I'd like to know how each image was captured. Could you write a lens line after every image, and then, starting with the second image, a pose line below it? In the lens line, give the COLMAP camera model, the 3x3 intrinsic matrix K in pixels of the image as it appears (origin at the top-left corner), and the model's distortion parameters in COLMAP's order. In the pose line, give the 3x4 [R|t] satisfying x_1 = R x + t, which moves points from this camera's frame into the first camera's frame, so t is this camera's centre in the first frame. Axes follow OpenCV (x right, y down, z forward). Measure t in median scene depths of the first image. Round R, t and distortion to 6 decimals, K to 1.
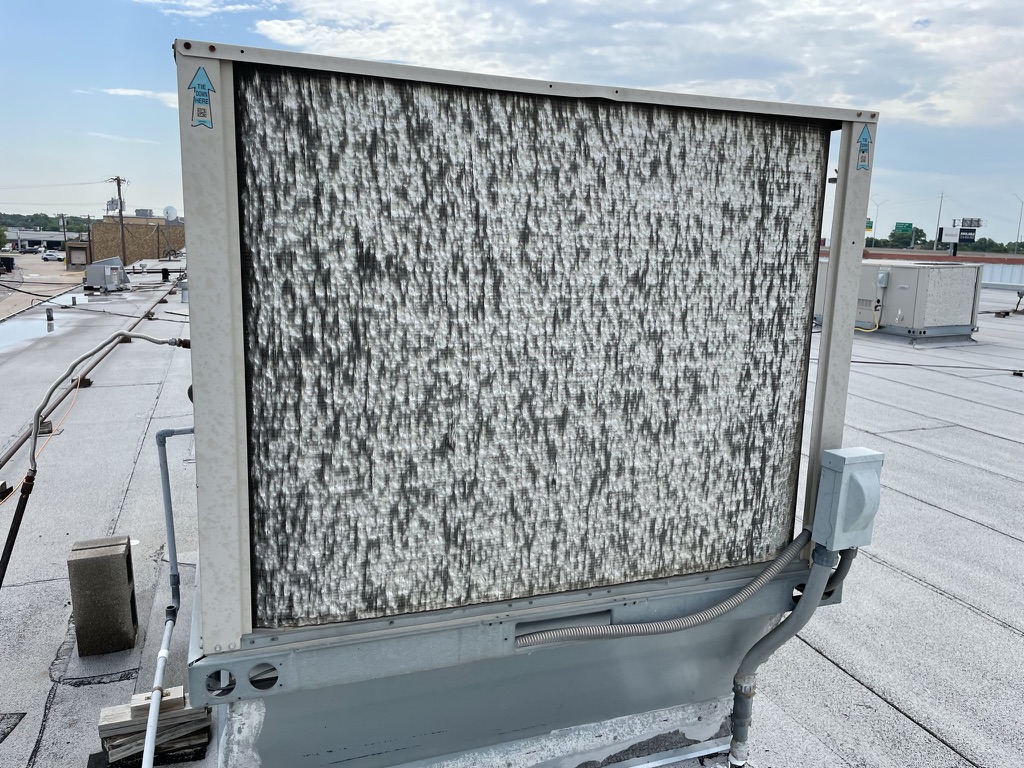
lens RADIAL K [[770.4, 0, 507.5], [0, 770.4, 387.4], [0, 0, 1]] dist [0.004742, -0.001393]
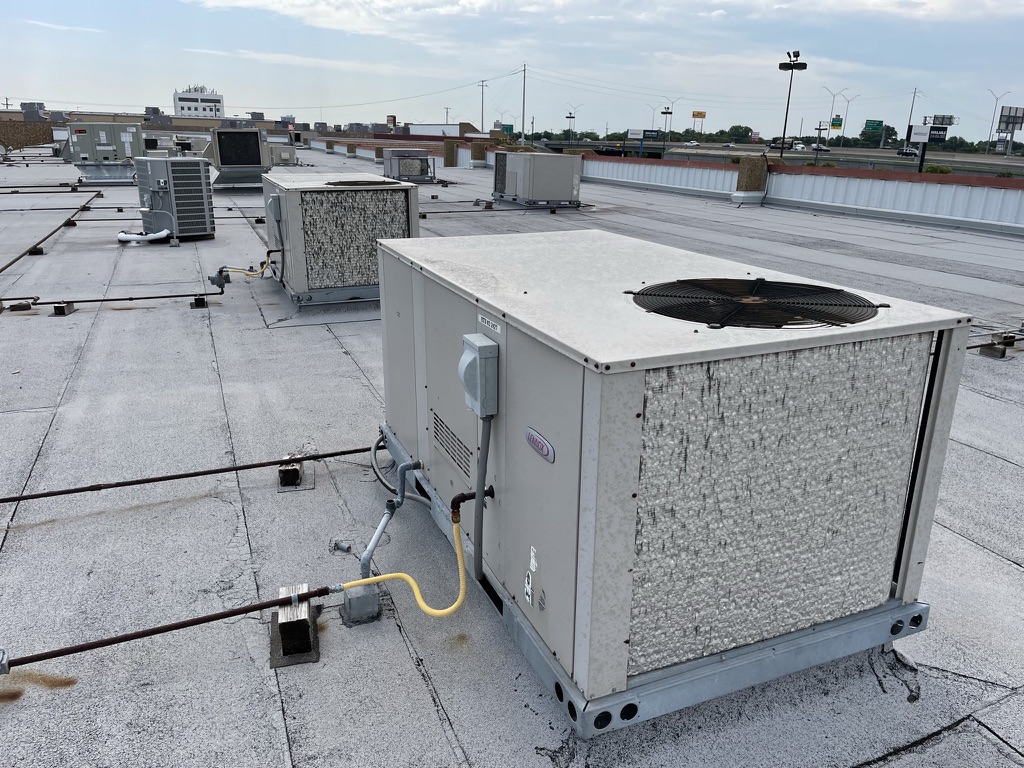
lens RADIAL K [[770.4, 0, 517.3], [0, 770.4, 382.5], [0, 0, 1]] dist [0.004742, -0.001393]
pose [[0.998768, -0.015489, 0.047141, 0.485723], [0.009870, 0.993062, 0.117177, -0.160921], [-0.048629, -0.116567, 0.991992, 0.797225]]
